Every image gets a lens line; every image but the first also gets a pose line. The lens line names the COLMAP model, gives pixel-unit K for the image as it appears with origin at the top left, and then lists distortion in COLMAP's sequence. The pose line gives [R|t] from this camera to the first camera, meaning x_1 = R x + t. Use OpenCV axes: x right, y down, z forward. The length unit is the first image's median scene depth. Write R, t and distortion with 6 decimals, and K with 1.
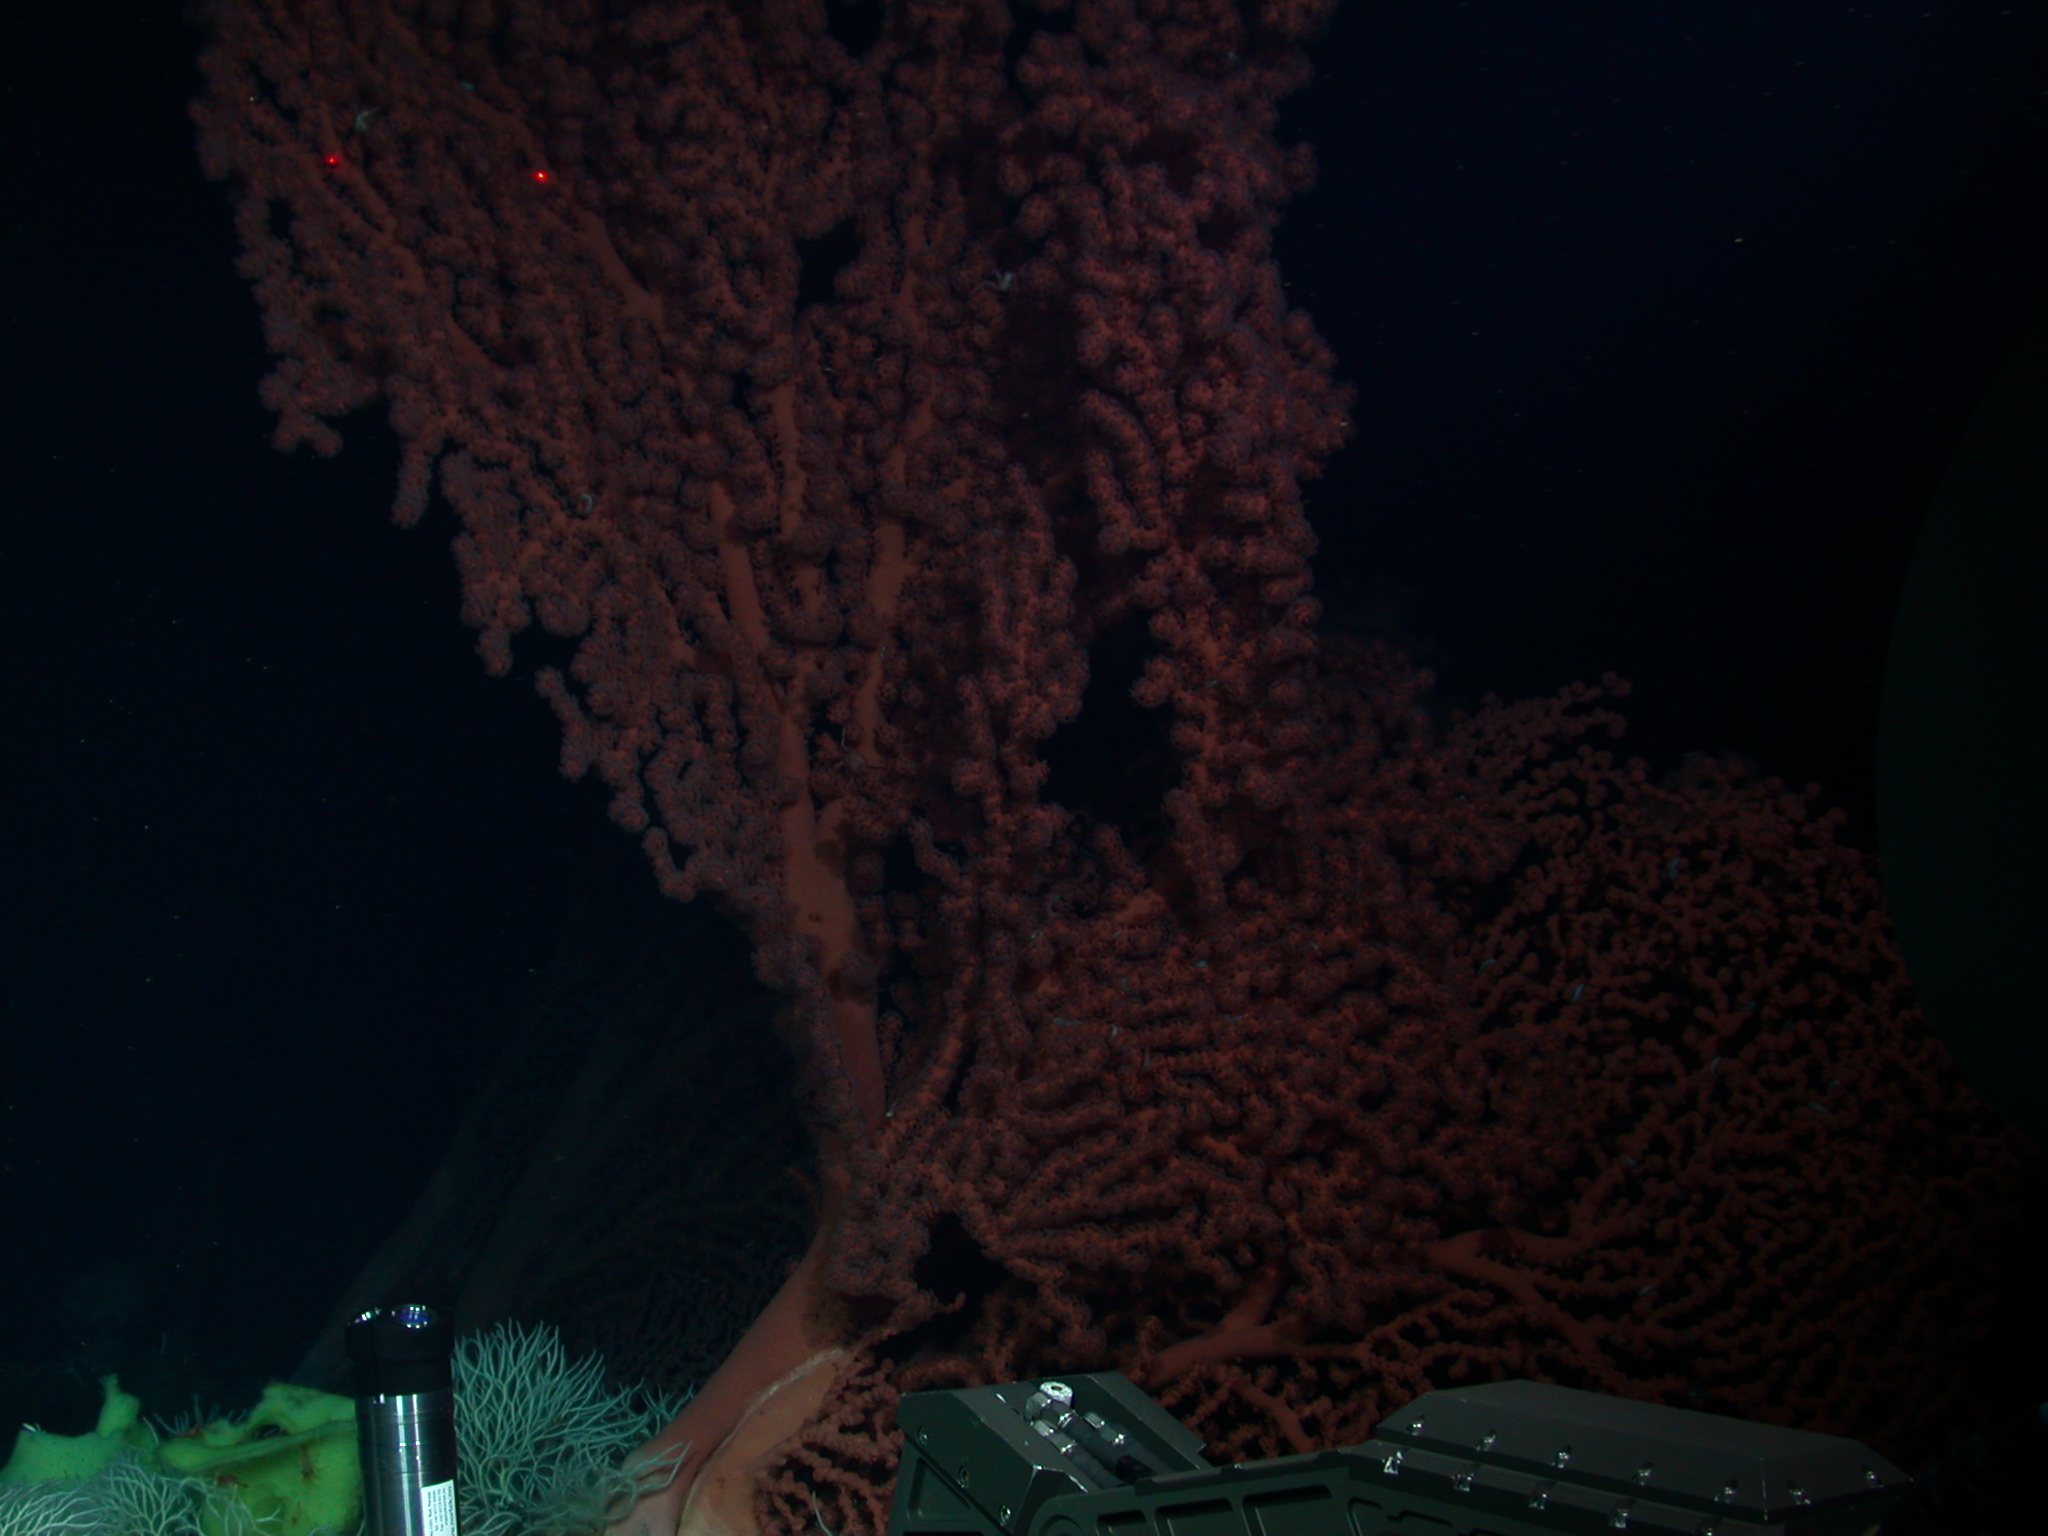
lens RADIAL K [[2681.7, 0, 1018.9], [0, 2681.7, 810.3], [0, 0, 1]] dist [-0.147011, 0.000000]
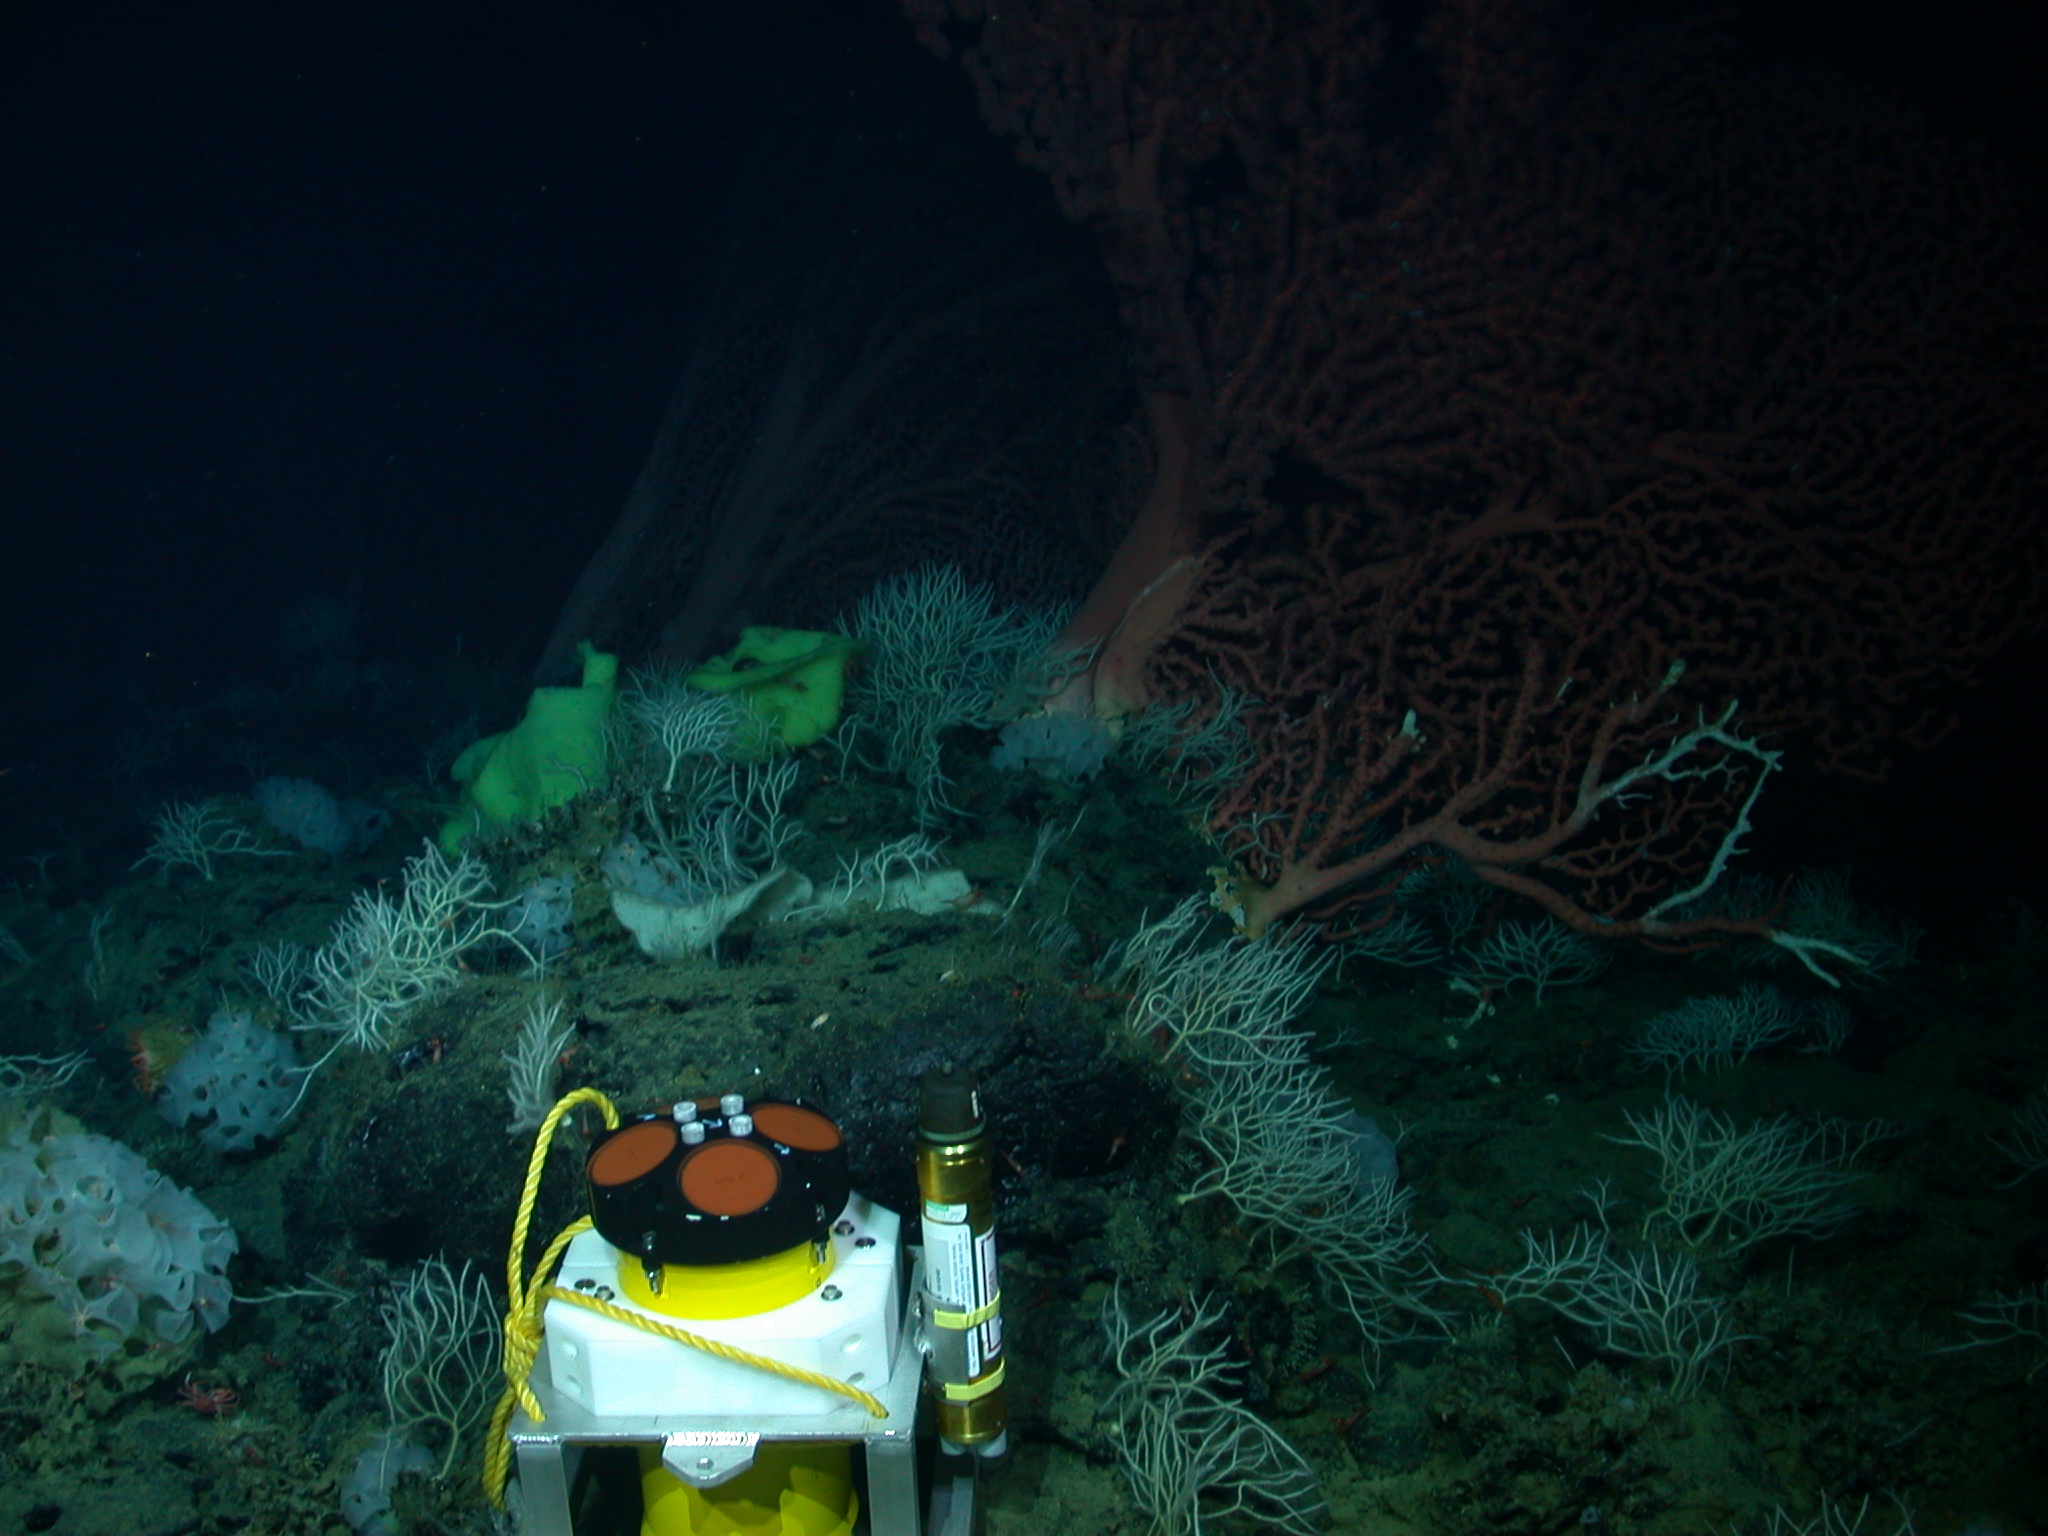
lens RADIAL K [[2681.7, 0, 1018.6], [0, 2681.7, 817.5], [0, 0, 1]] dist [-0.147011, 0.000000]
pose [[0.994528, -0.086443, 0.058663, -0.320303], [0.068592, 0.963859, 0.257432, -0.029459], [-0.078796, -0.252000, 0.964514, -0.413872]]
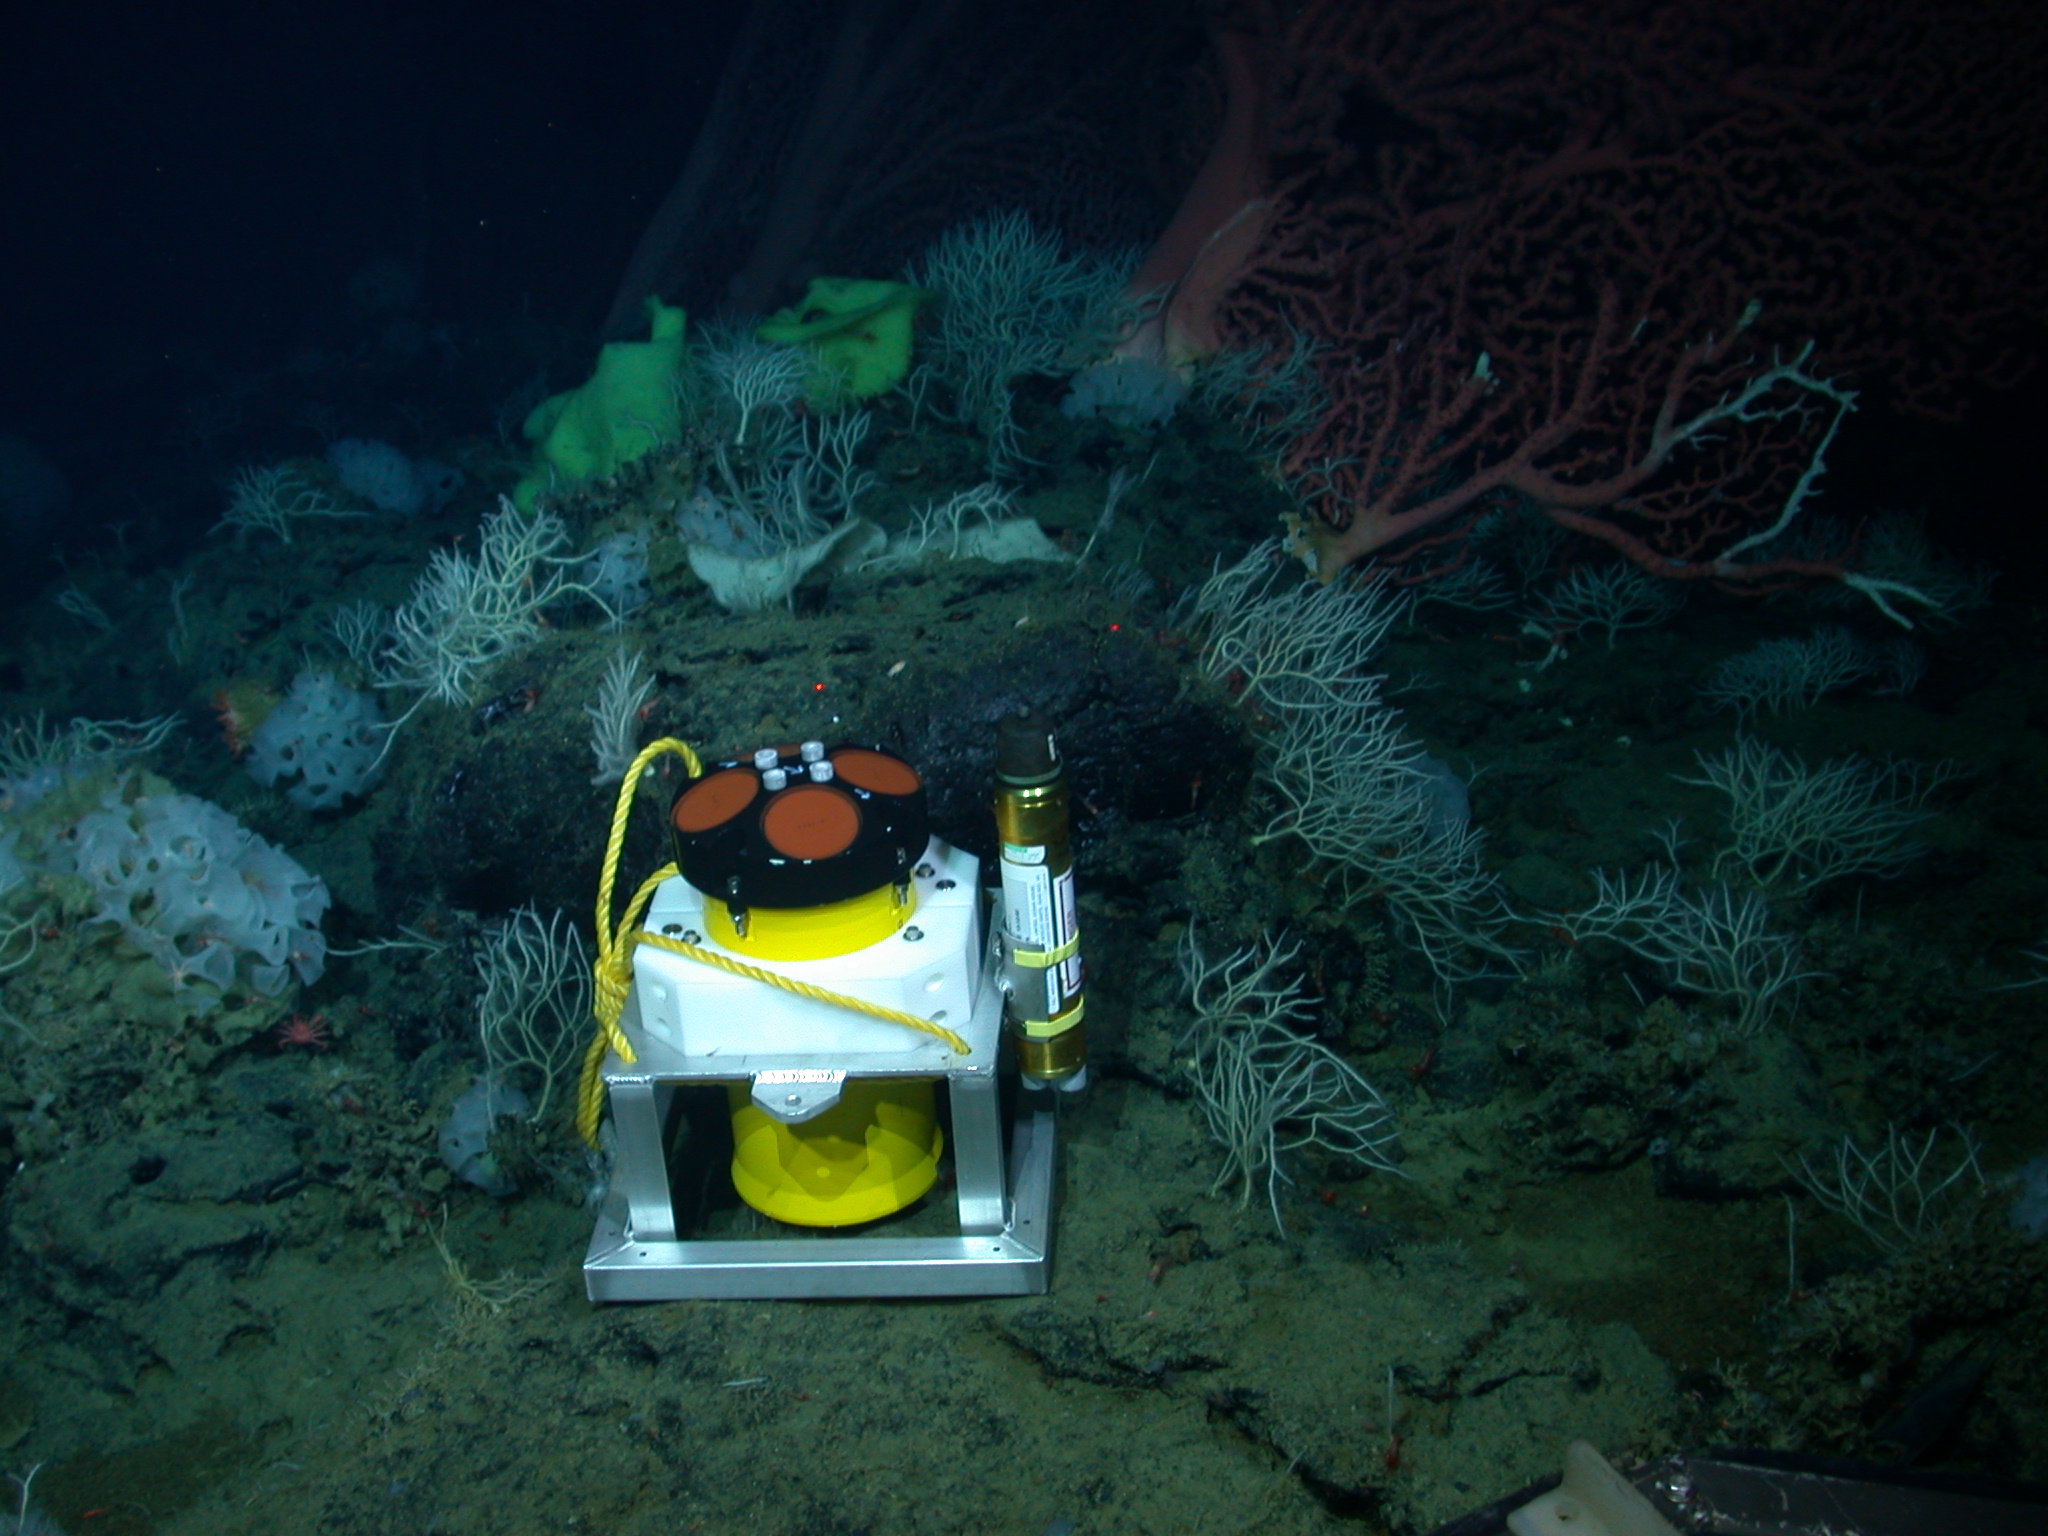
lens RADIAL K [[2681.7, 0, 1018.7], [0, 2681.7, 807.1], [0, 0, 1]] dist [-0.147011, 0.000000]
pose [[0.994381, -0.104034, 0.019601, -0.321572], [0.089196, 0.923055, 0.374183, -0.030137], [-0.057020, -0.370332, 0.927148, -0.423395]]
